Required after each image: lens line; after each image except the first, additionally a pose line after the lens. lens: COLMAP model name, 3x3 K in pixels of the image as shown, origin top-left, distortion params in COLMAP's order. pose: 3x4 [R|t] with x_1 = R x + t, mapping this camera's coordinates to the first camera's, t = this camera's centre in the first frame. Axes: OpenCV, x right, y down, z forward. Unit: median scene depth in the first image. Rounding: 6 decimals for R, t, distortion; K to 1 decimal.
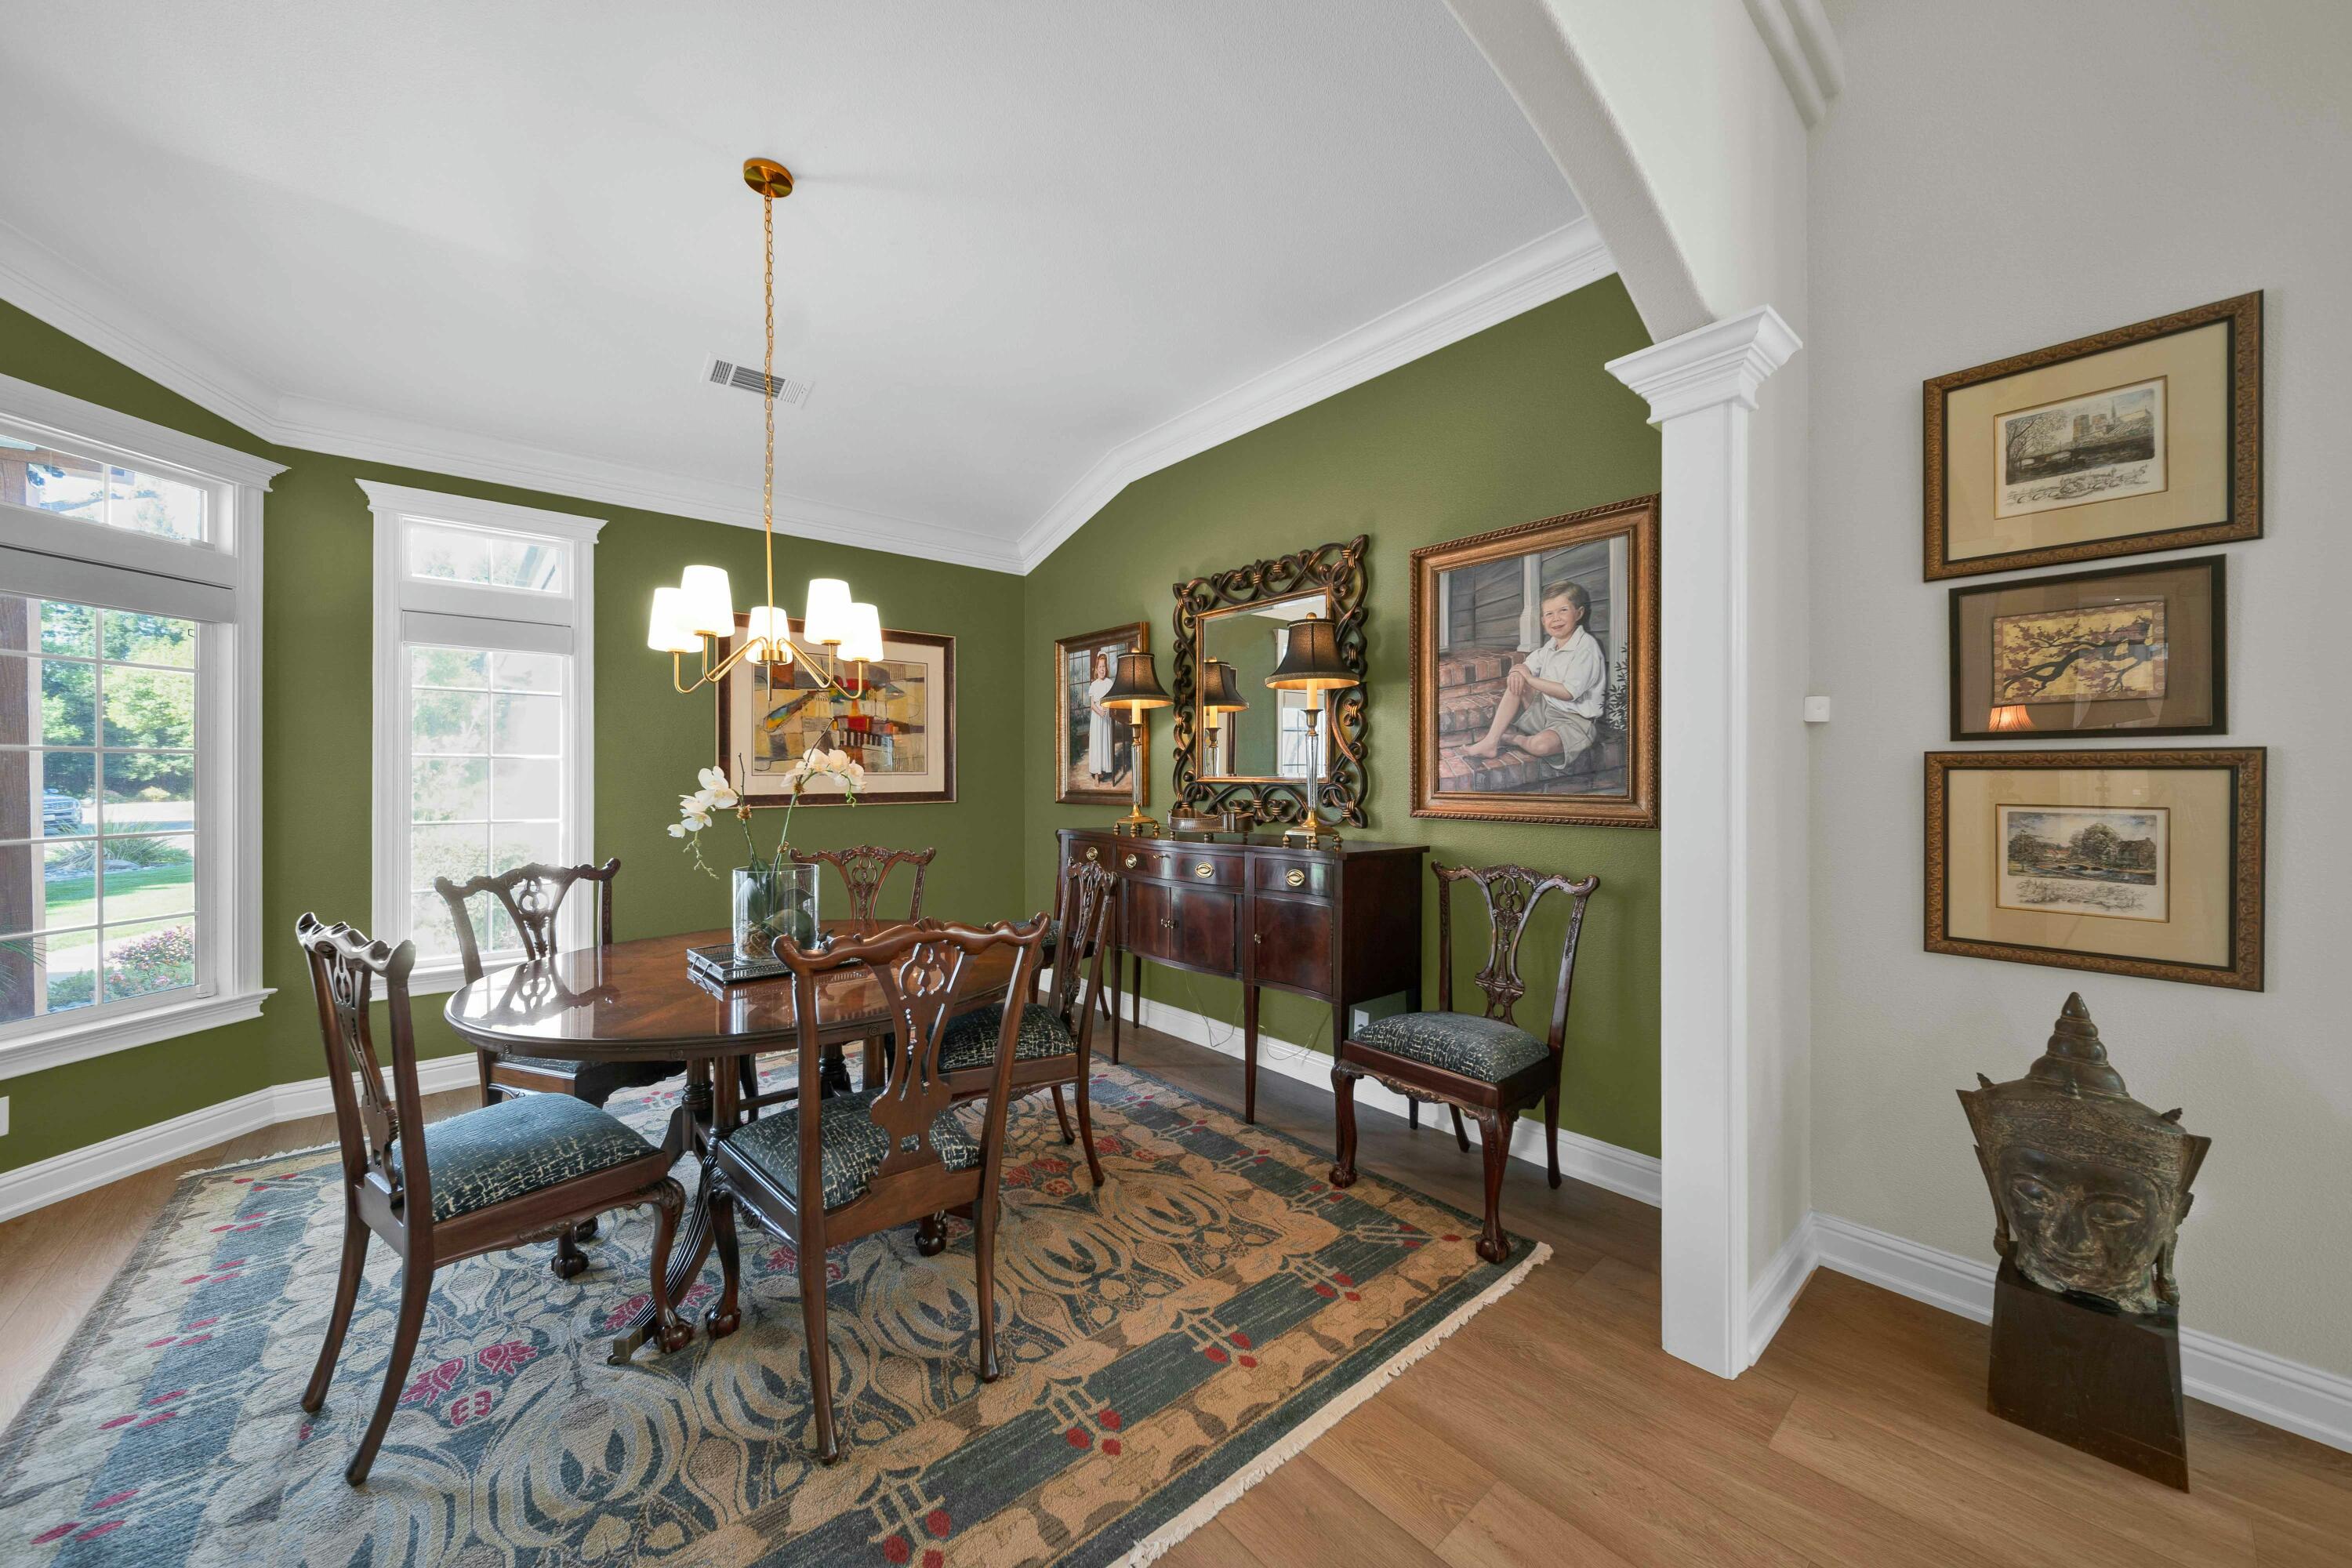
lens RADIAL K [[846.0, 0, 1171.4], [0, 846.0, 777.9], [0, 0, 1]] dist [-0.002746, -0.000298]
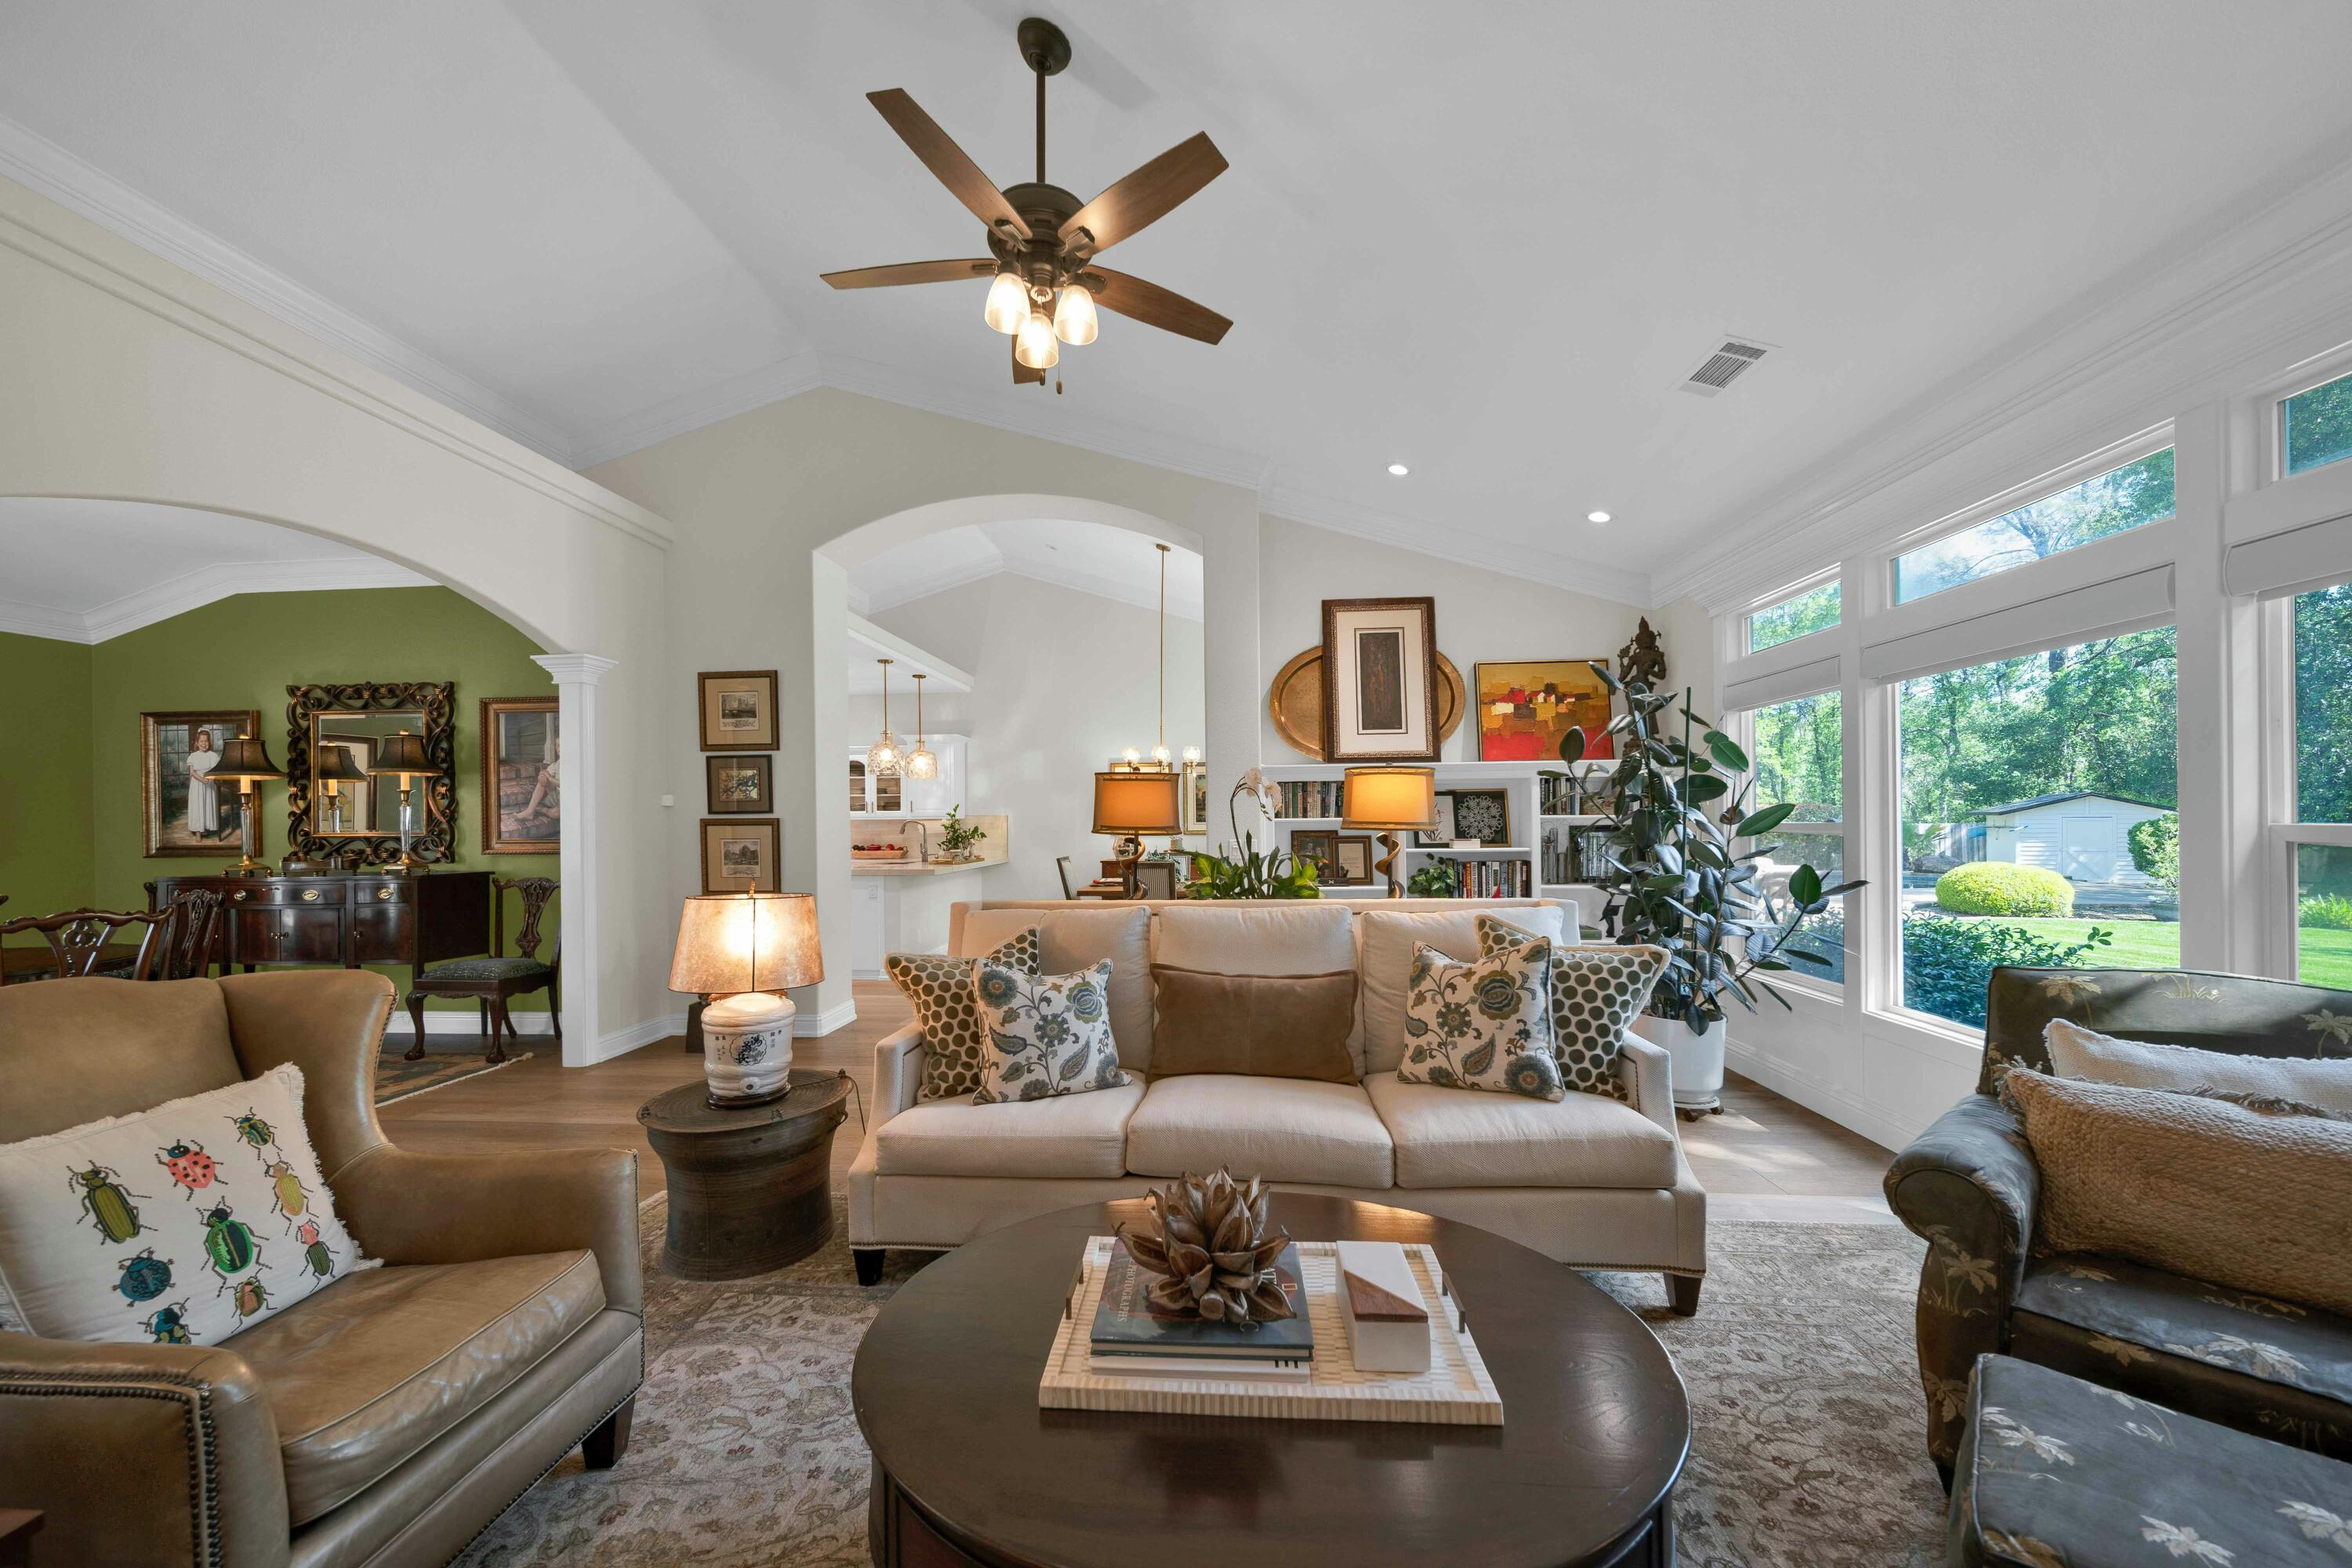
lens RADIAL K [[846.0, 0, 1170.5], [0, 846.0, 826.9], [0, 0, 1]] dist [-0.002746, -0.000298]
pose [[0.710939, -0.008499, 0.703202, 0.084369], [0.011545, 0.999933, 0.000413, 0.006508], [-0.703159, 0.007824, 0.710990, -1.344621]]
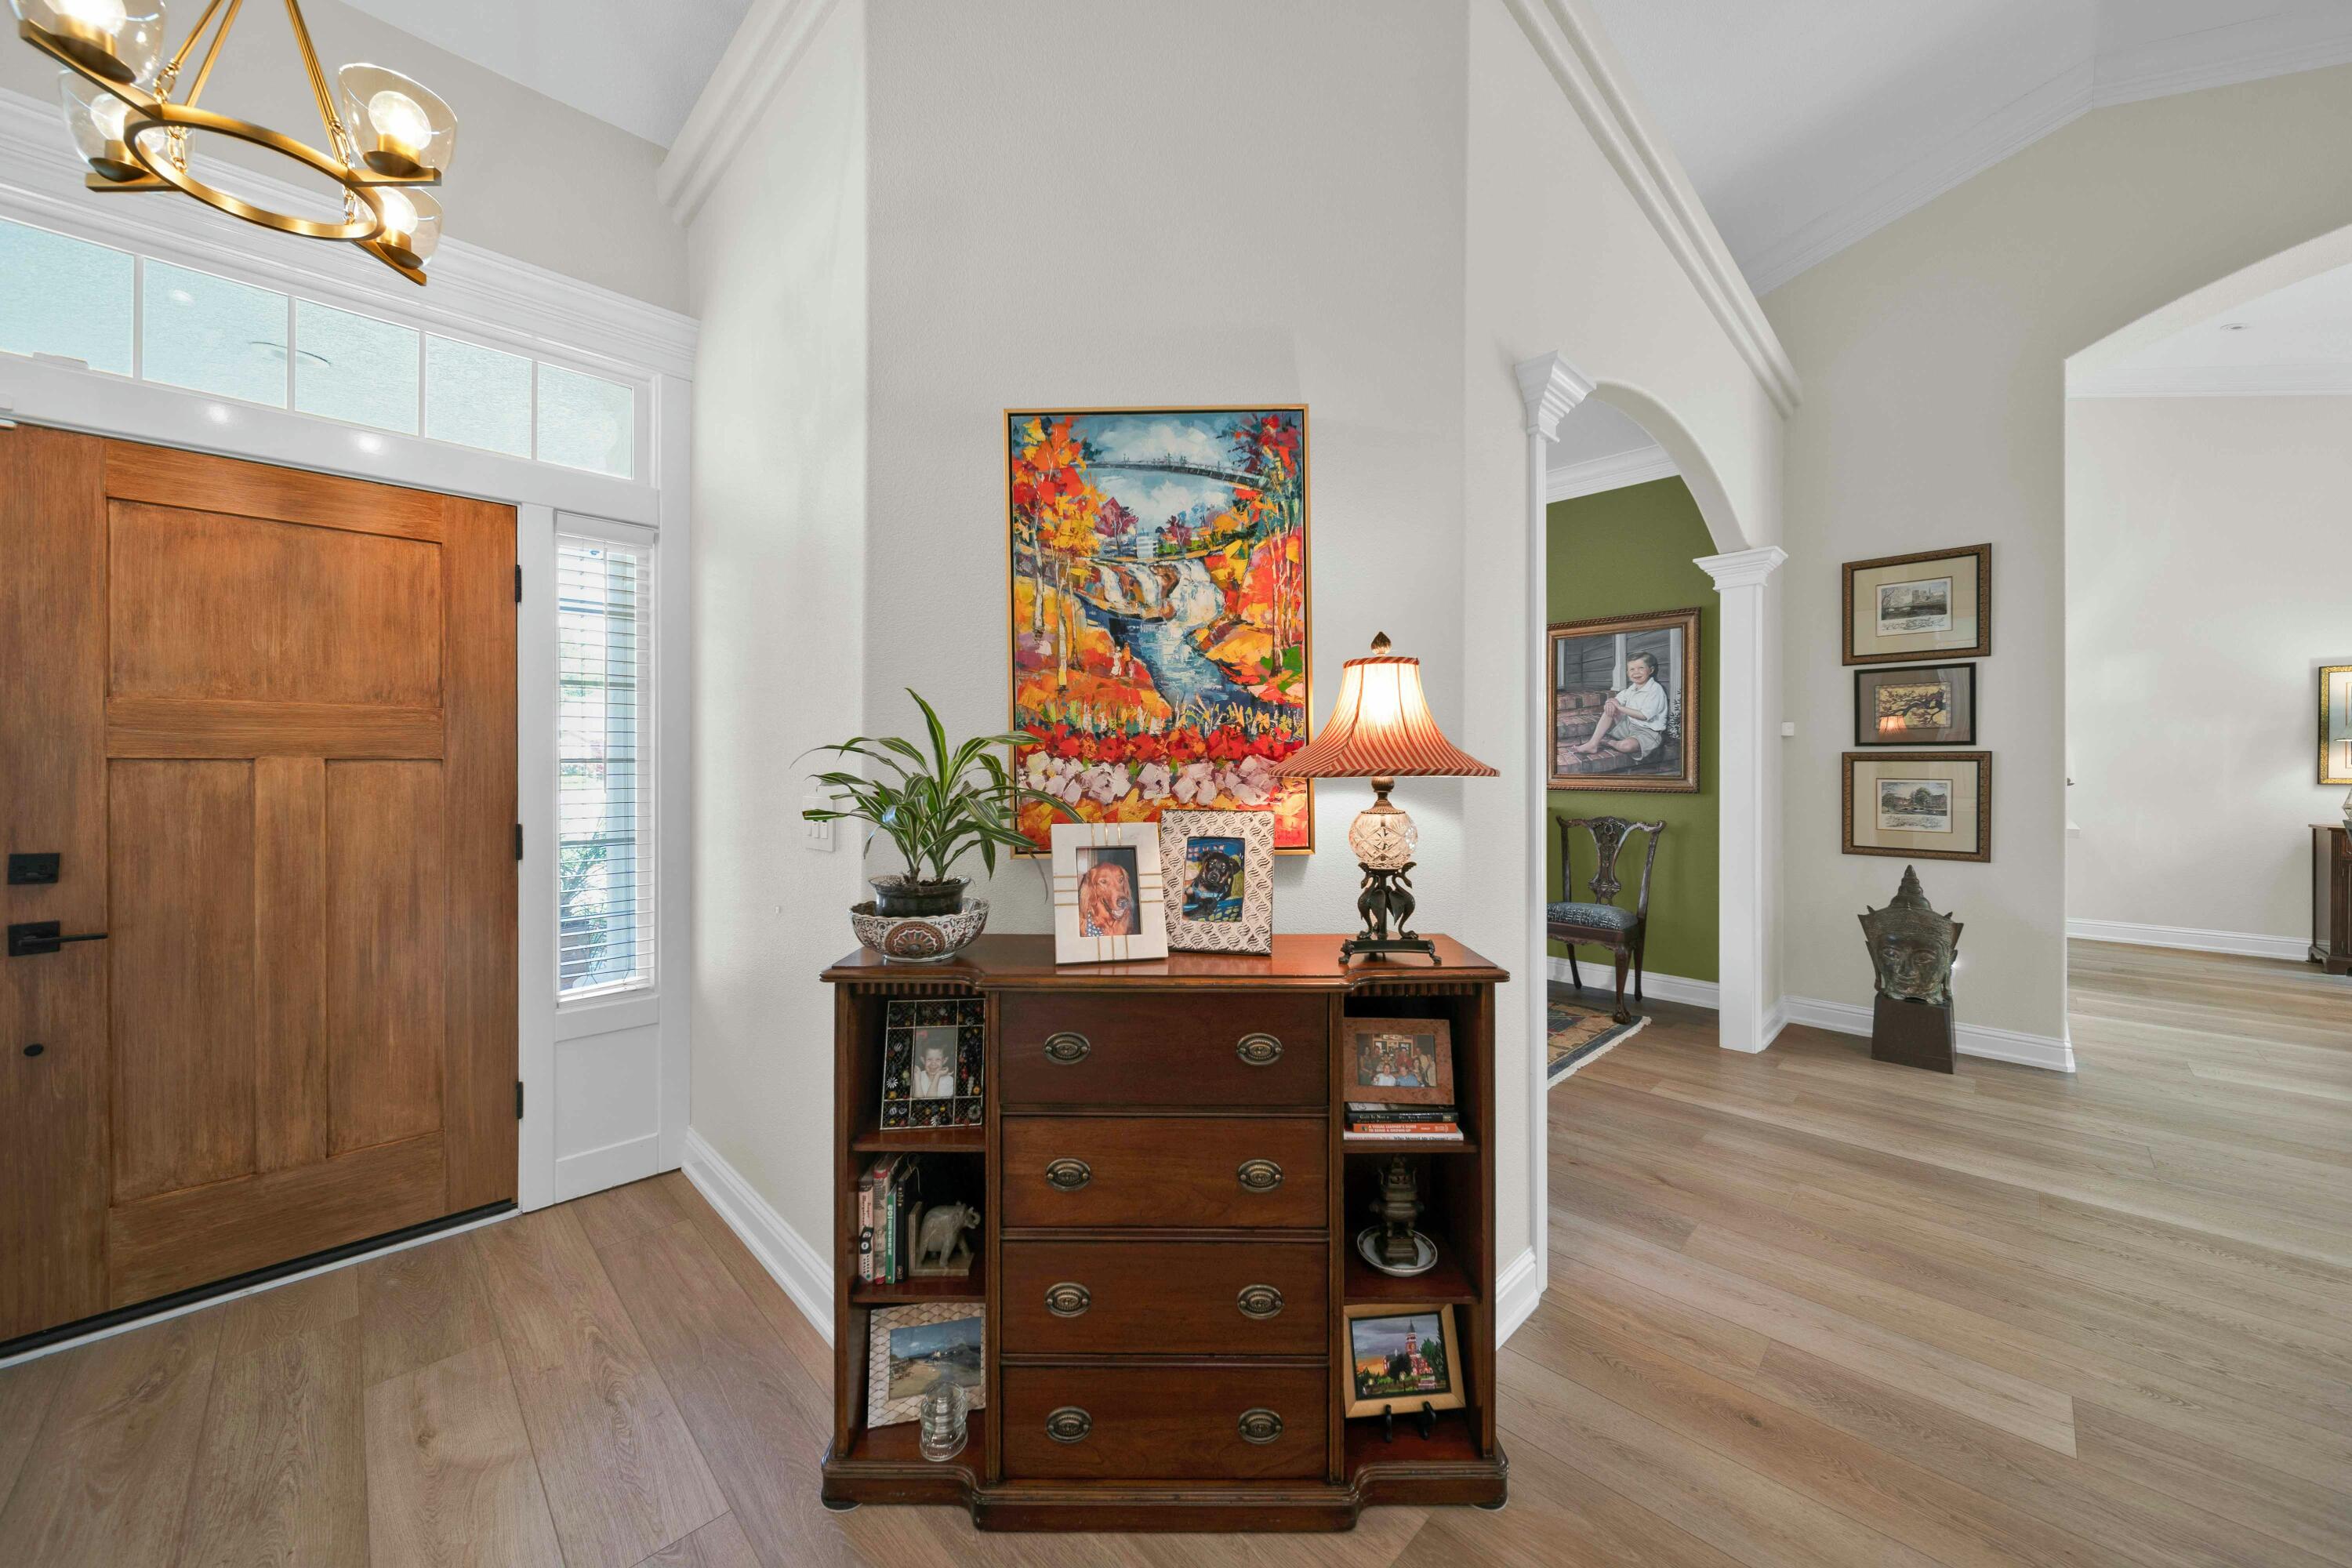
lens RADIAL K [[846.0, 0, 1166.5], [0, 846.0, 768.9], [0, 0, 1]] dist [-0.002746, -0.000298]
pose [[0.997889, 0.002150, 0.064914, -0.603956], [-0.002180, 0.999998, 0.000388, 0.007981], [-0.064913, -0.000528, 0.997891, -0.644623]]
